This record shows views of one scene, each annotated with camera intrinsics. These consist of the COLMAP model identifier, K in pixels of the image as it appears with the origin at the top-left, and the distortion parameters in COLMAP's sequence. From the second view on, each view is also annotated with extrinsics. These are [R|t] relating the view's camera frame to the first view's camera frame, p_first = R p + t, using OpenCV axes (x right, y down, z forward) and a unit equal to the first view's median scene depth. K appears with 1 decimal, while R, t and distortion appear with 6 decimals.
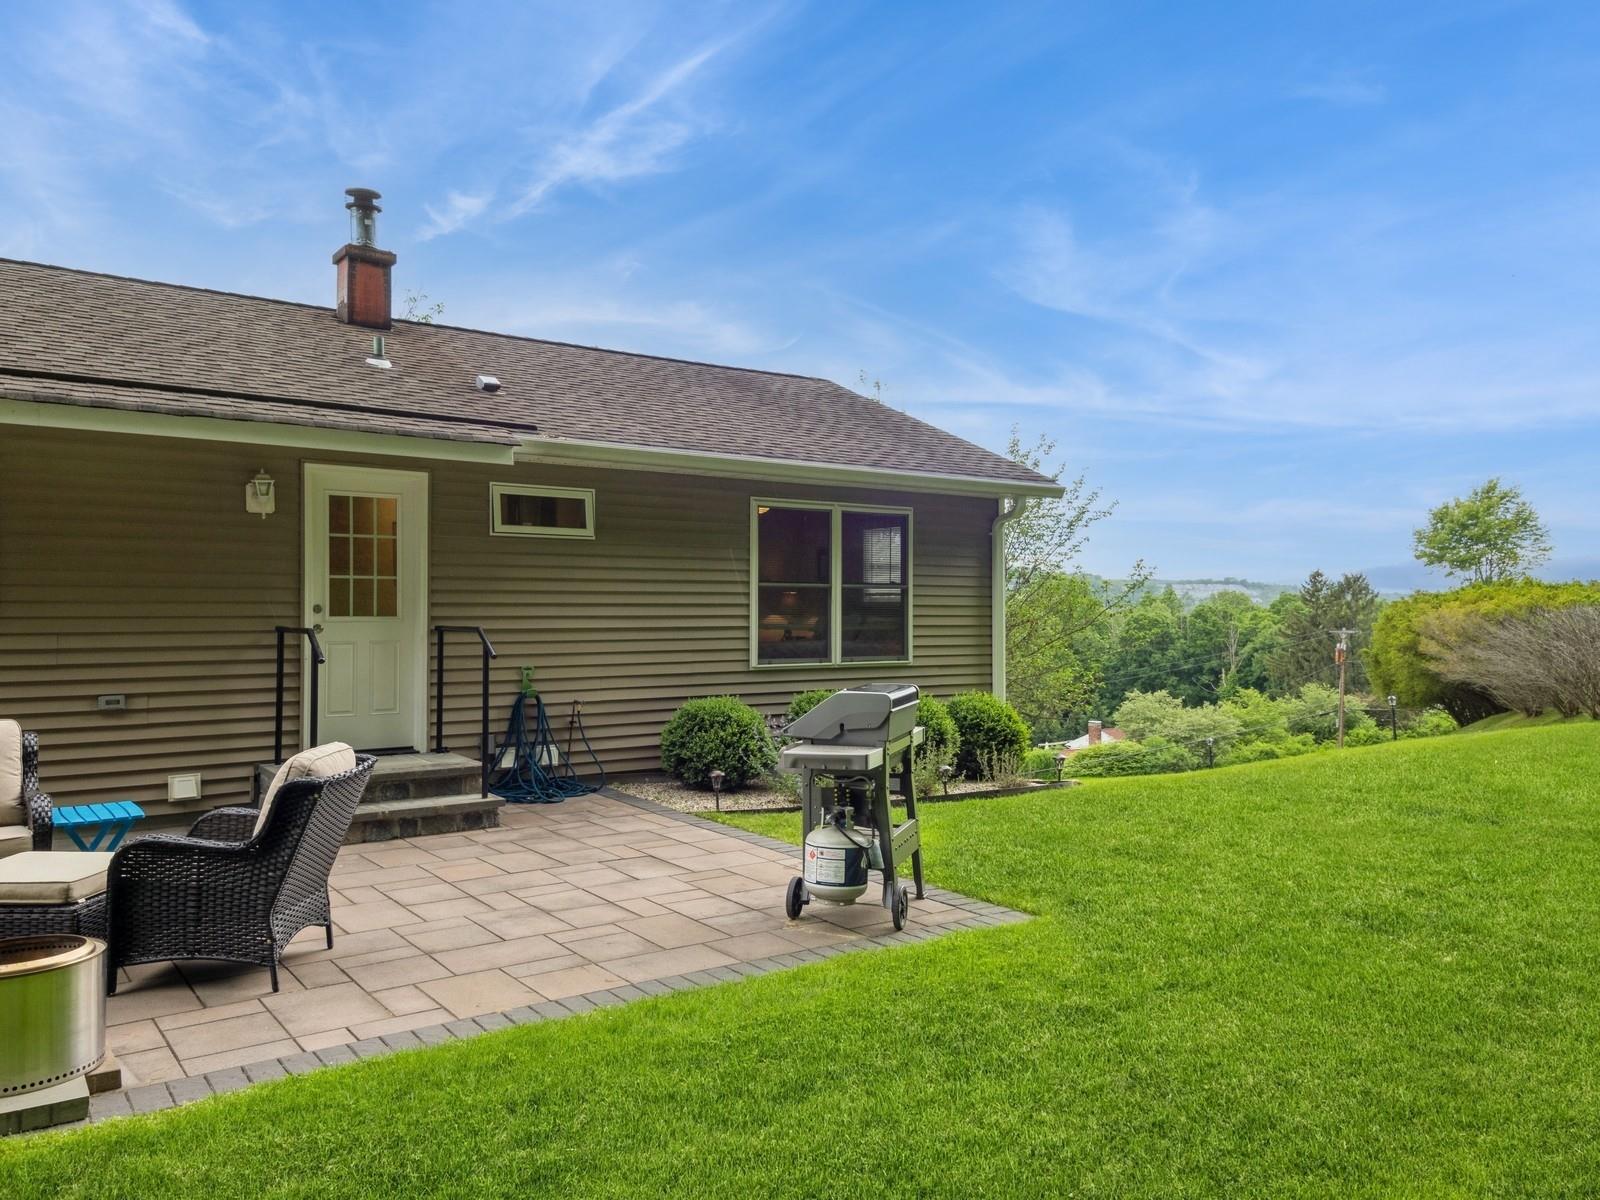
lens RADIAL K [[1206.5, 0, 795.2], [0, 1206.5, 585.9], [0, 0, 1]] dist [0.141562, -0.125734]
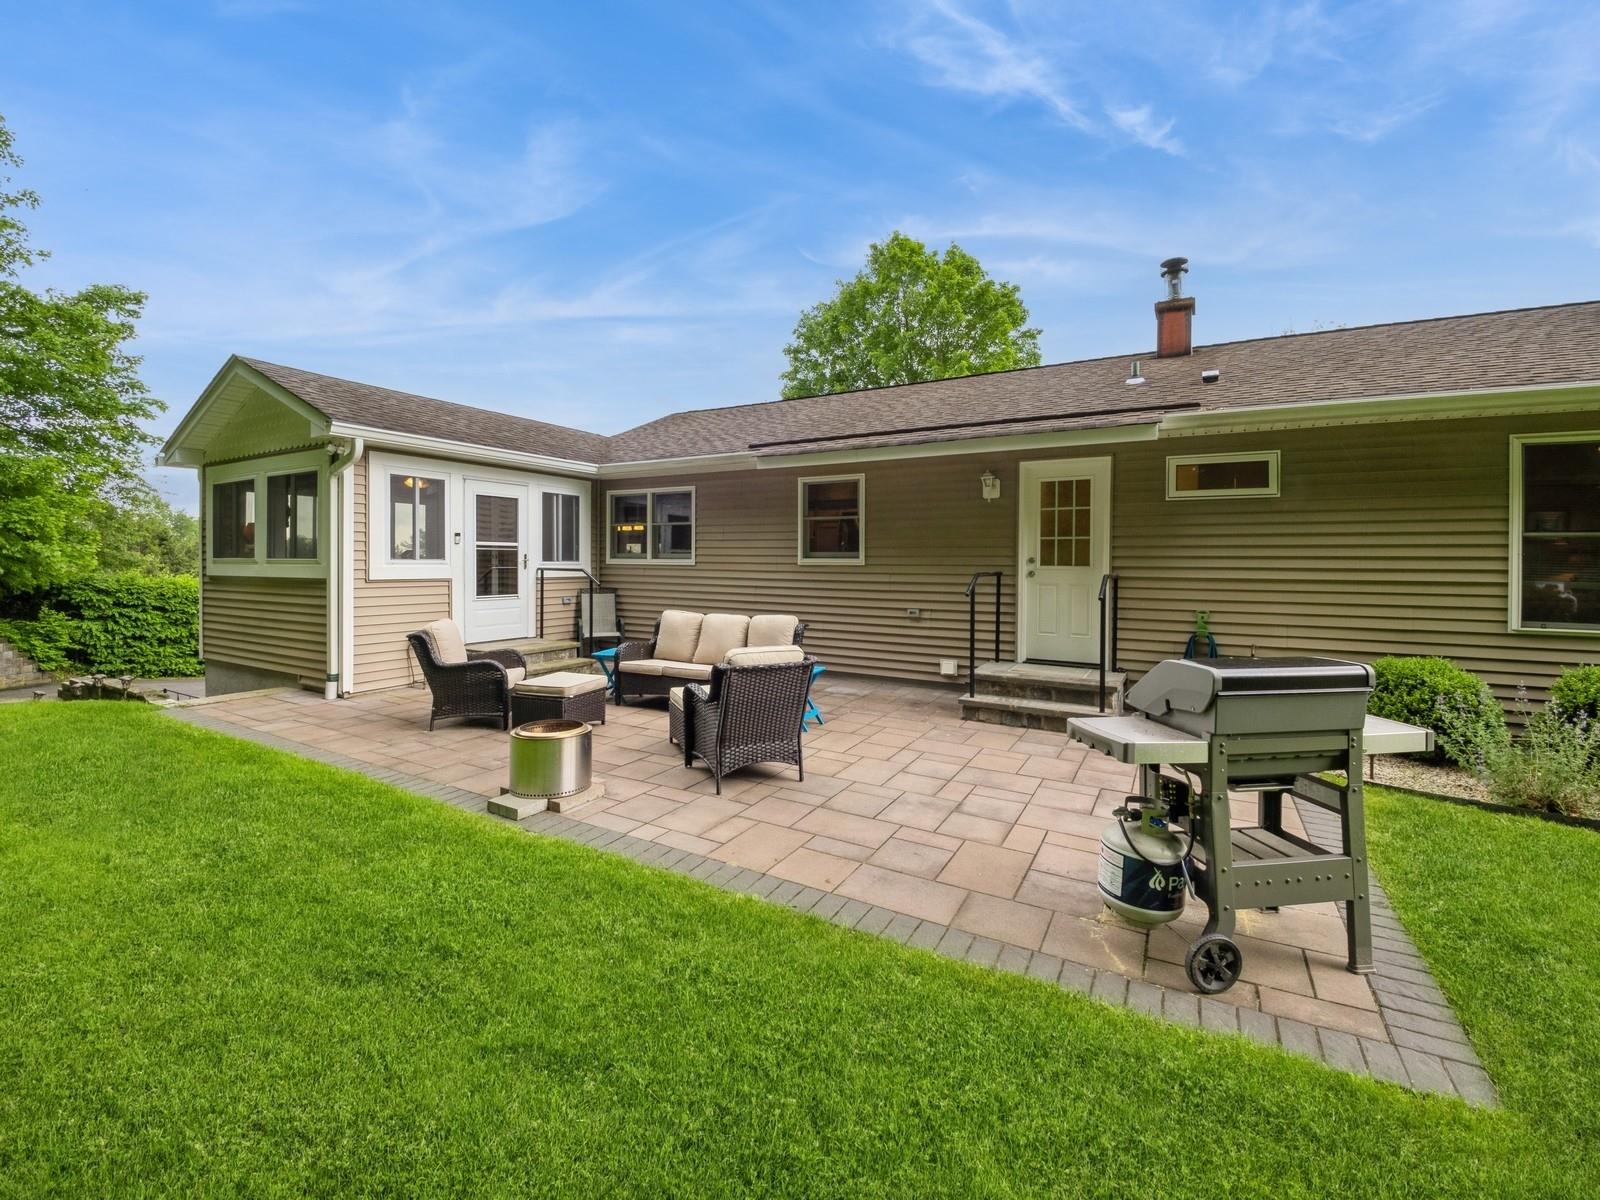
lens RADIAL K [[679.4, 0, 789.9], [0, 679.4, 571.8], [0, 0, 1]] dist [-0.016299, -0.000560]
pose [[0.411140, 0.013341, -0.911474, 0.218784], [0.010565, 0.999756, 0.019399, 0.012942], [0.911511, -0.017605, 0.410899, 0.390119]]
